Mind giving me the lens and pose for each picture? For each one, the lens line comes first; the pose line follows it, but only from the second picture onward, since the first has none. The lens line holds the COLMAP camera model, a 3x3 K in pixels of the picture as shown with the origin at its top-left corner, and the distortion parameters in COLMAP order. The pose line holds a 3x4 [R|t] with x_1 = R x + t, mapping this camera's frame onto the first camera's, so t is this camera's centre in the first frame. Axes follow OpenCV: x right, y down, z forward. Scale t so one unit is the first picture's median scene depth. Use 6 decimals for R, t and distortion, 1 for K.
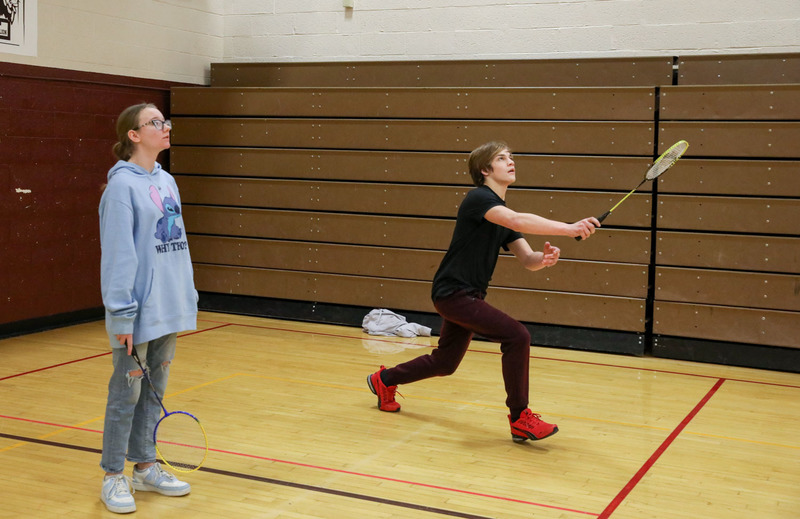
lens RADIAL K [[921.9, 0, 403.0], [0, 921.9, 261.8], [0, 0, 1]] dist [0.097042, 0.000000]
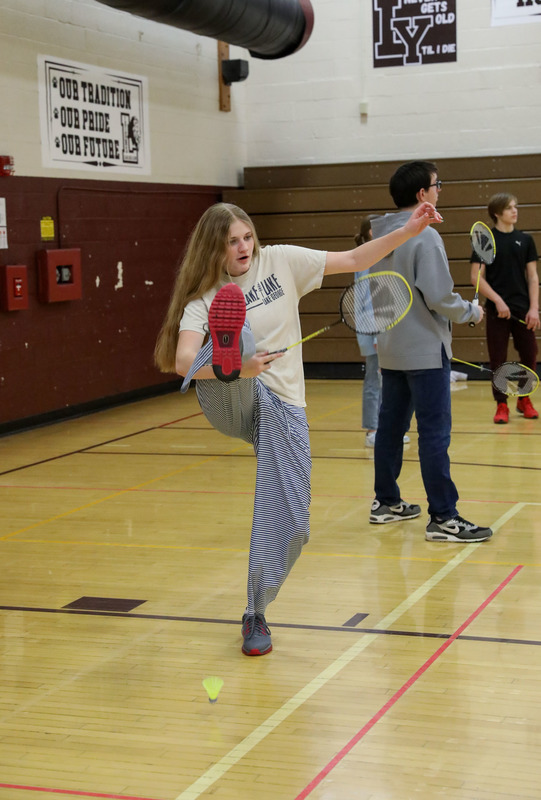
lens RADIAL K [[1516.9, 0, 269.5], [0, 1516.9, 399.6], [0, 0, 1]] dist [0.318824, 0.000000]
pose [[0.991047, -0.064771, 0.116747, -0.444756], [0.065828, 0.997817, -0.005213, 0.092572], [-0.116155, 0.012852, 0.993148, -0.948156]]
